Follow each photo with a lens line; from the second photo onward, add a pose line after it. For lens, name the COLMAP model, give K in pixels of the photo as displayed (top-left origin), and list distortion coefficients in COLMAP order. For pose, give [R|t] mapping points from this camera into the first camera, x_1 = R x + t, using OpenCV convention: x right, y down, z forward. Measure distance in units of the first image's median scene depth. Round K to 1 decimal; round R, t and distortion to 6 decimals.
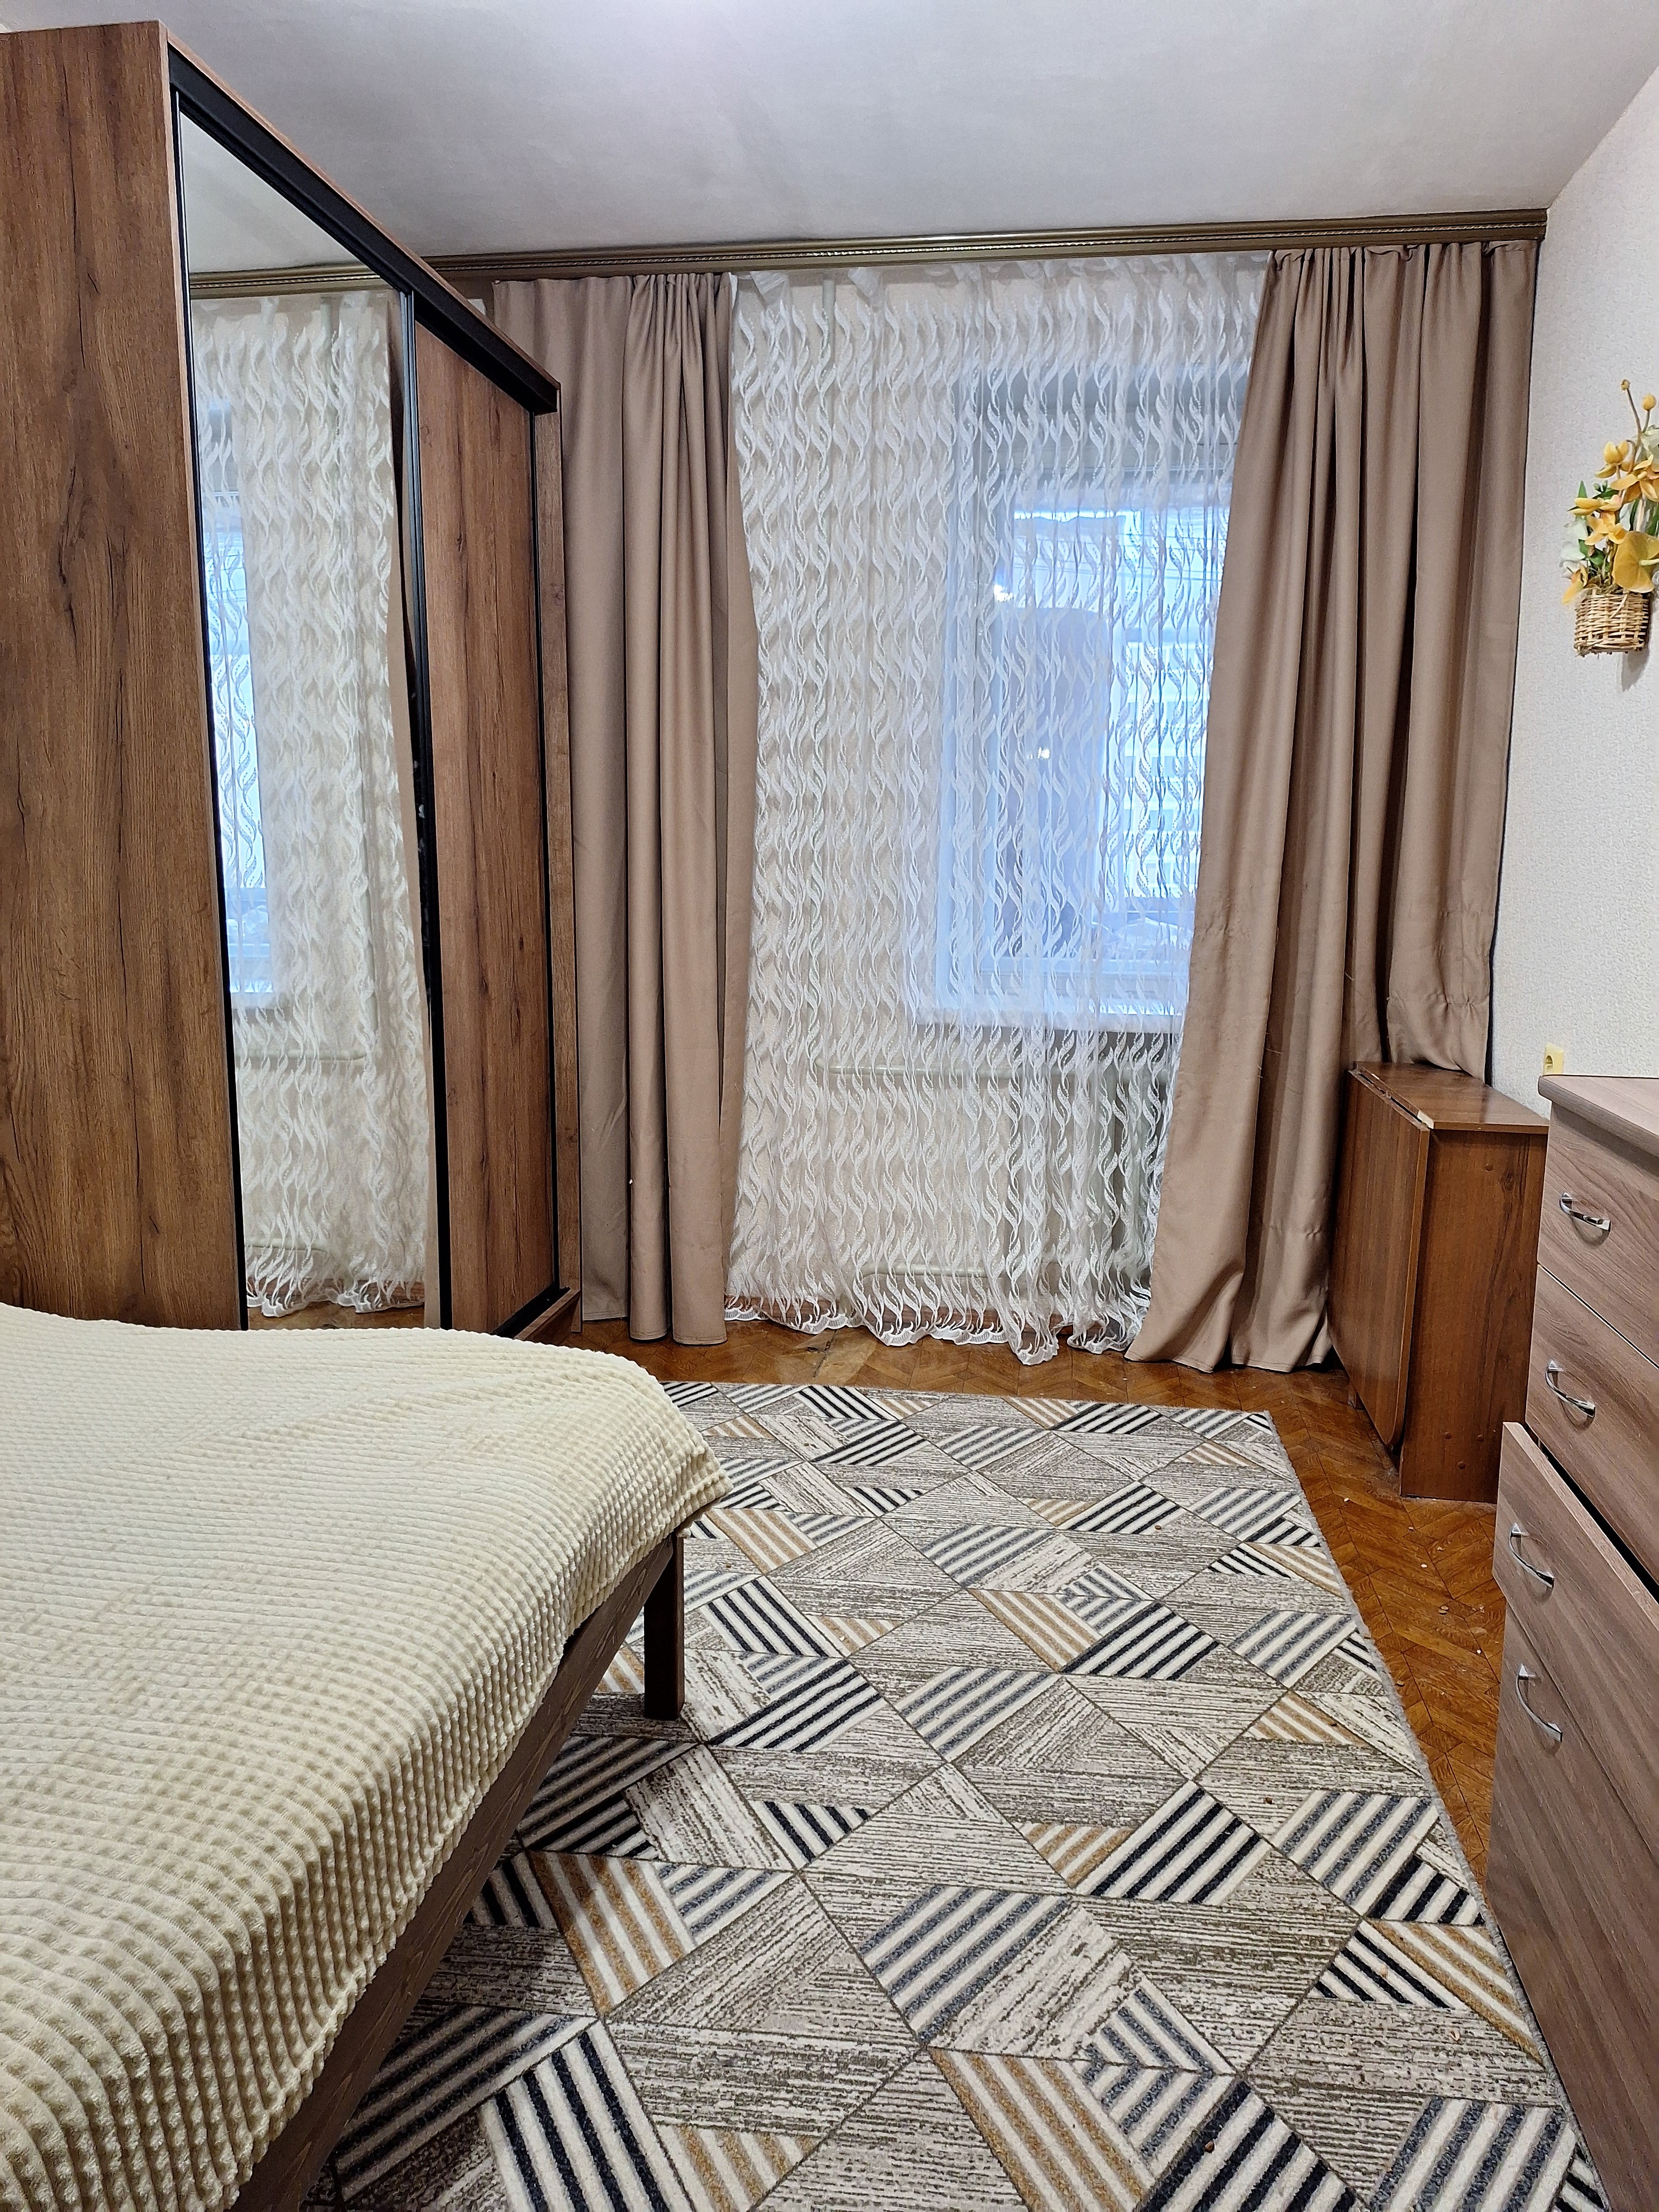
lens RADIAL K [[1543.6, 0, 837.5], [0, 1543.6, 1087.9], [0, 0, 1]] dist [0.042741, -0.035021]
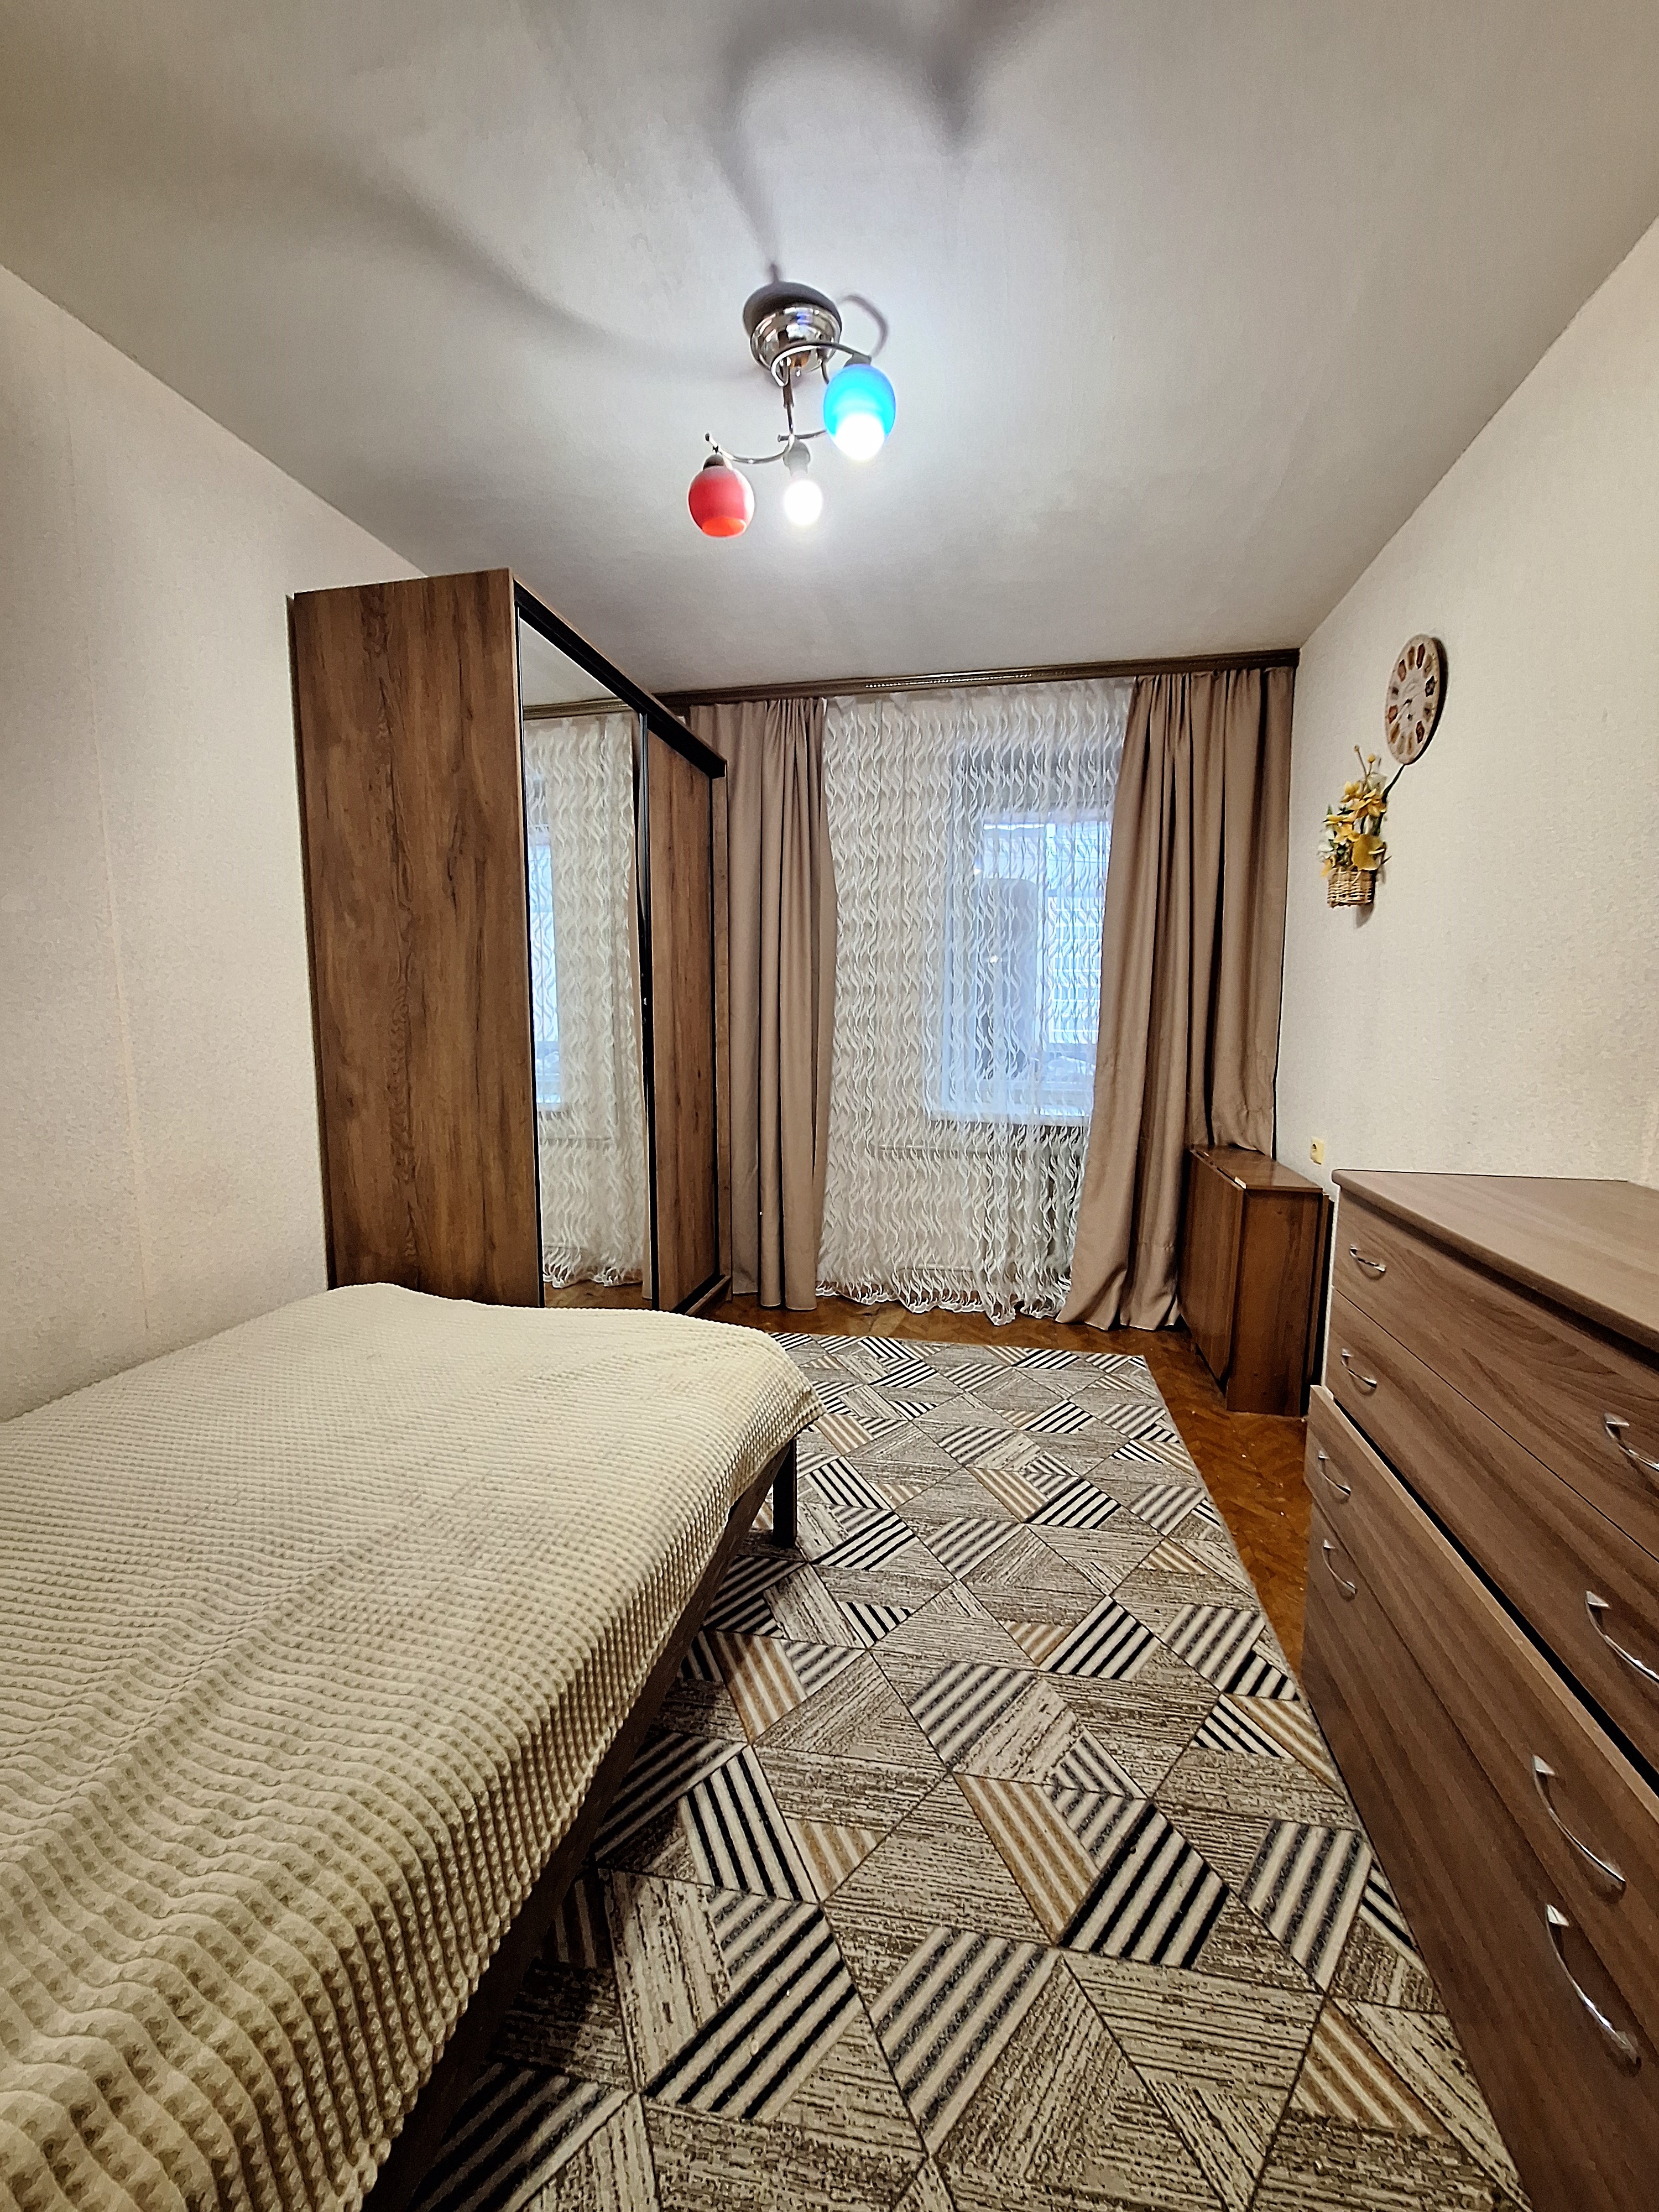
lens RADIAL K [[875.9, 0, 824.9], [0, 875.9, 1112.1], [0, 0, 1]] dist [-0.000538, 0.001195]
pose [[0.998409, 0.000417, -0.056392, -0.017201], [-0.002595, 0.999253, -0.038550, -0.025003], [0.056334, 0.038635, 0.997664, 0.047925]]
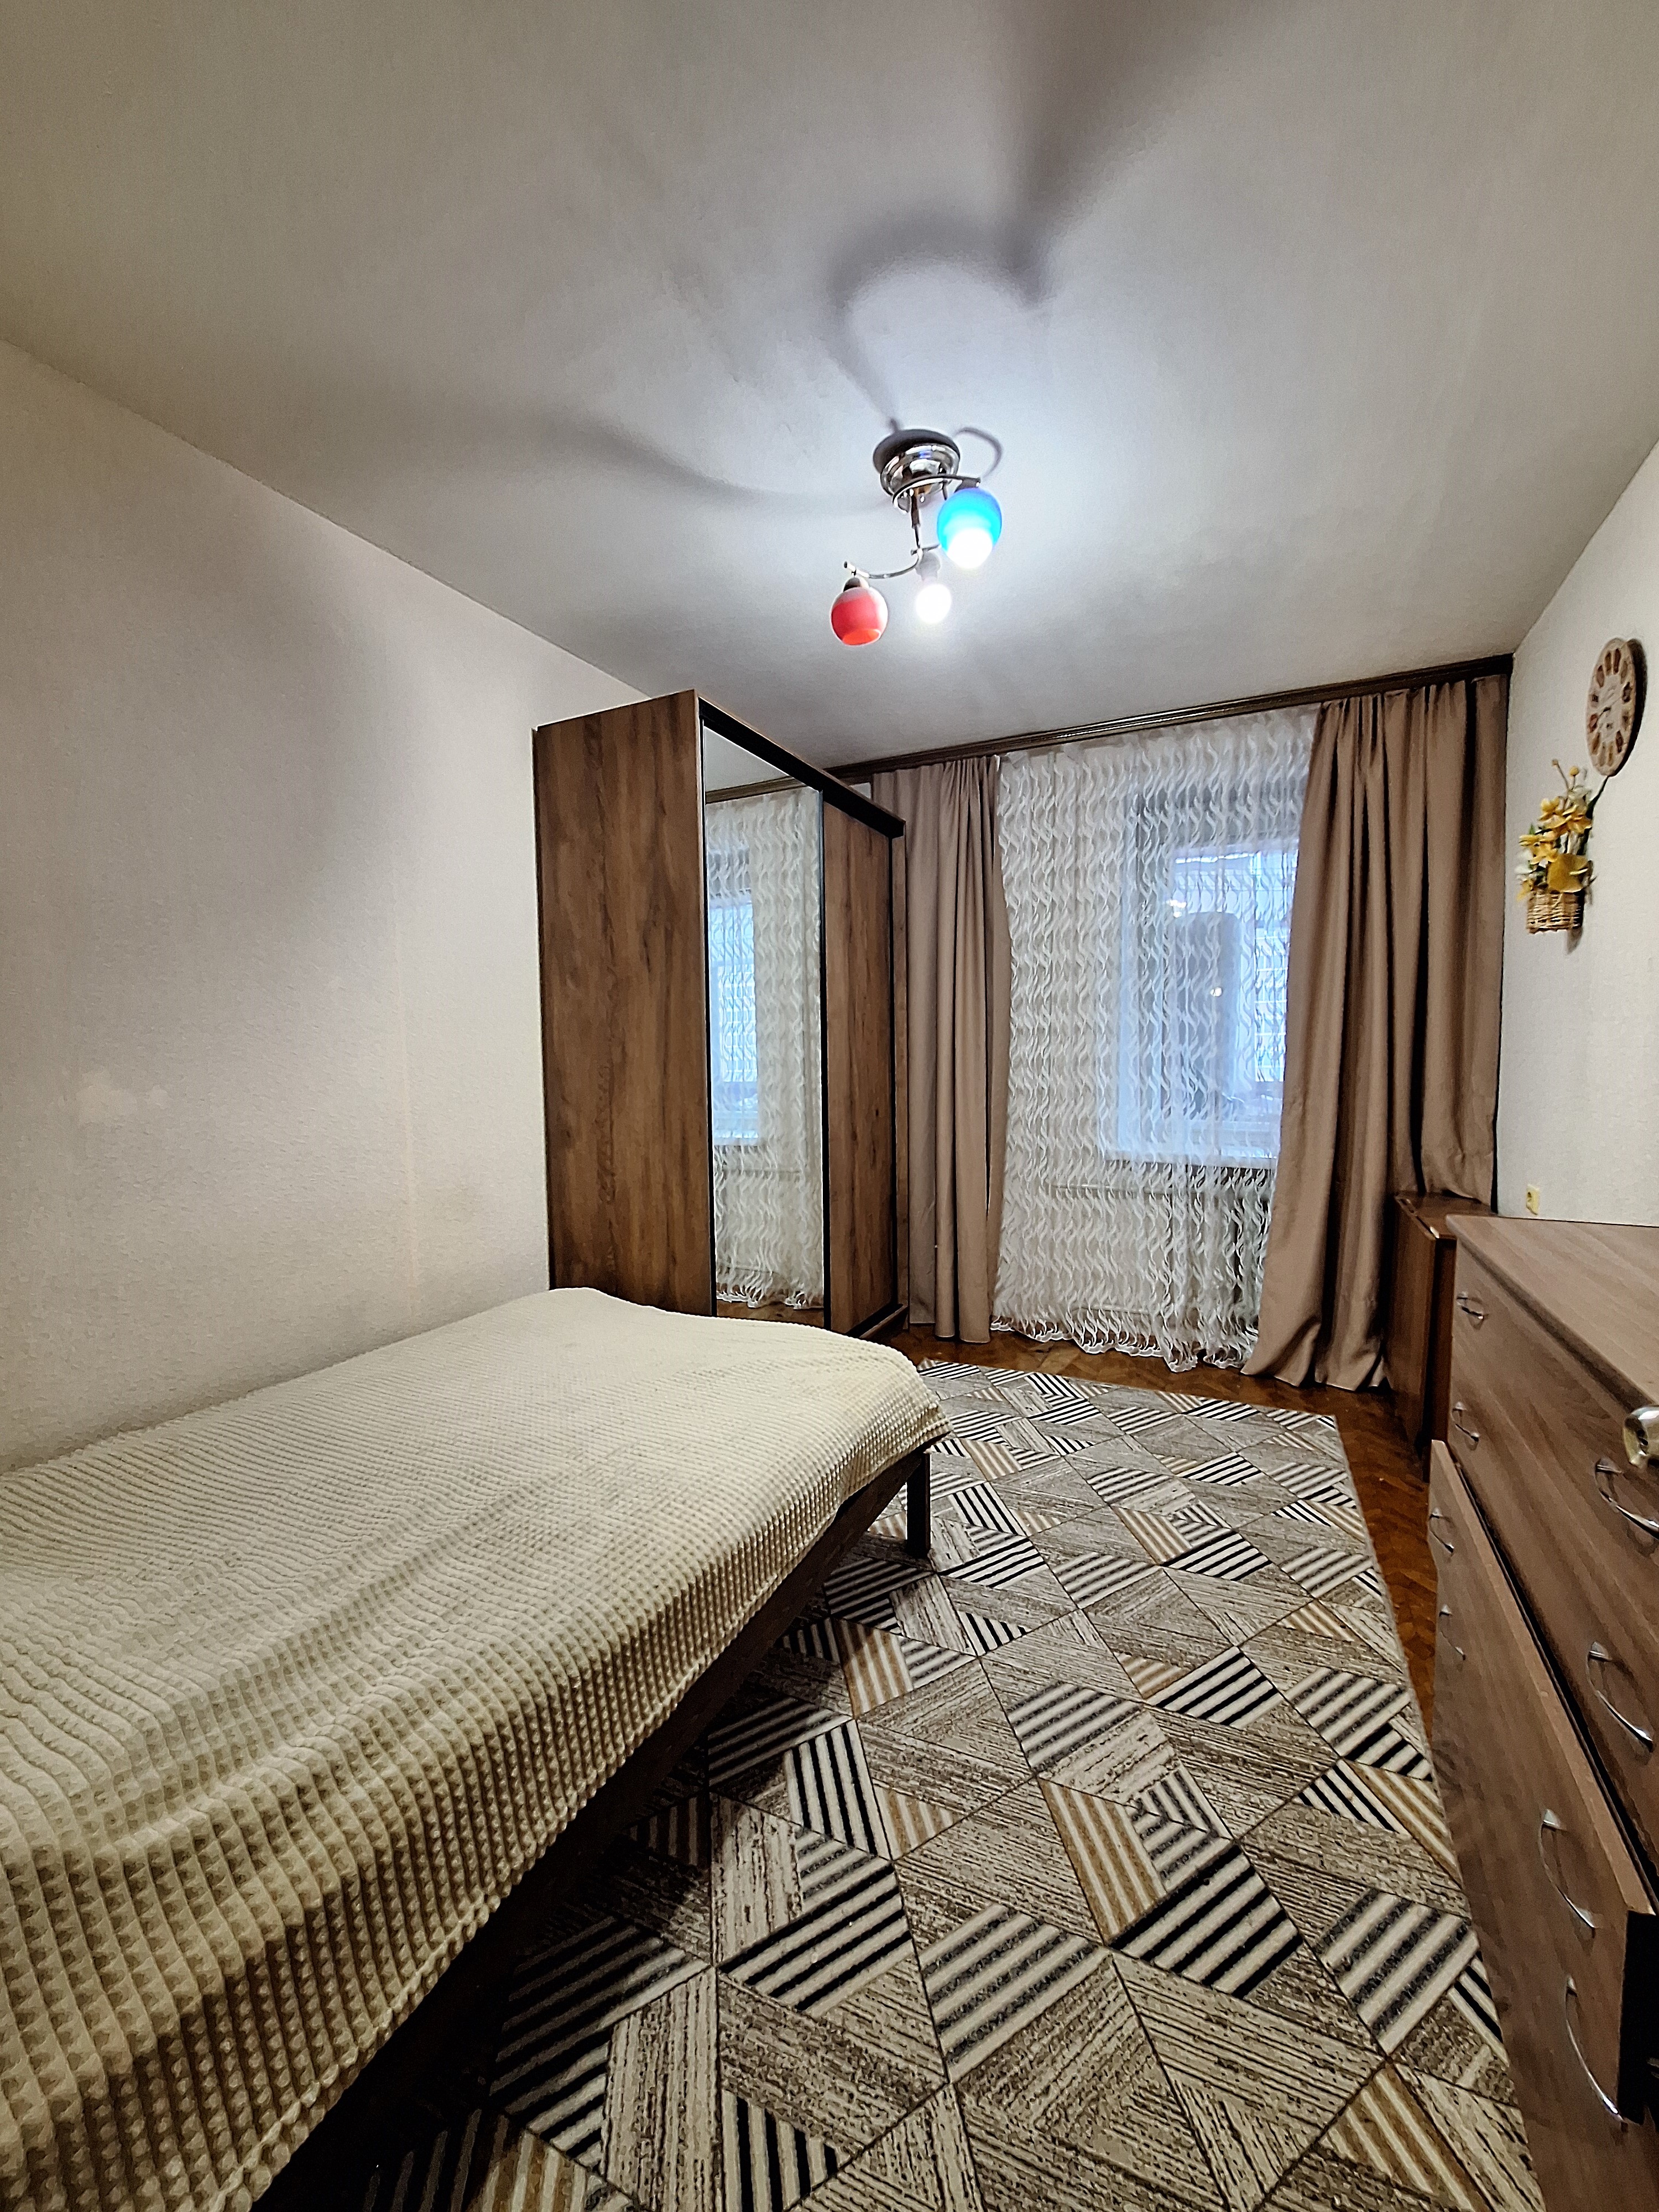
lens RADIAL K [[875.9, 0, 824.9], [0, 875.9, 1112.1], [0, 0, 1]] dist [-0.000538, 0.001195]
pose [[0.951190, 0.001548, -0.308603, 0.101373], [-0.026850, 0.996610, -0.077762, -0.019987], [0.307436, 0.082252, 0.948007, -0.025878]]
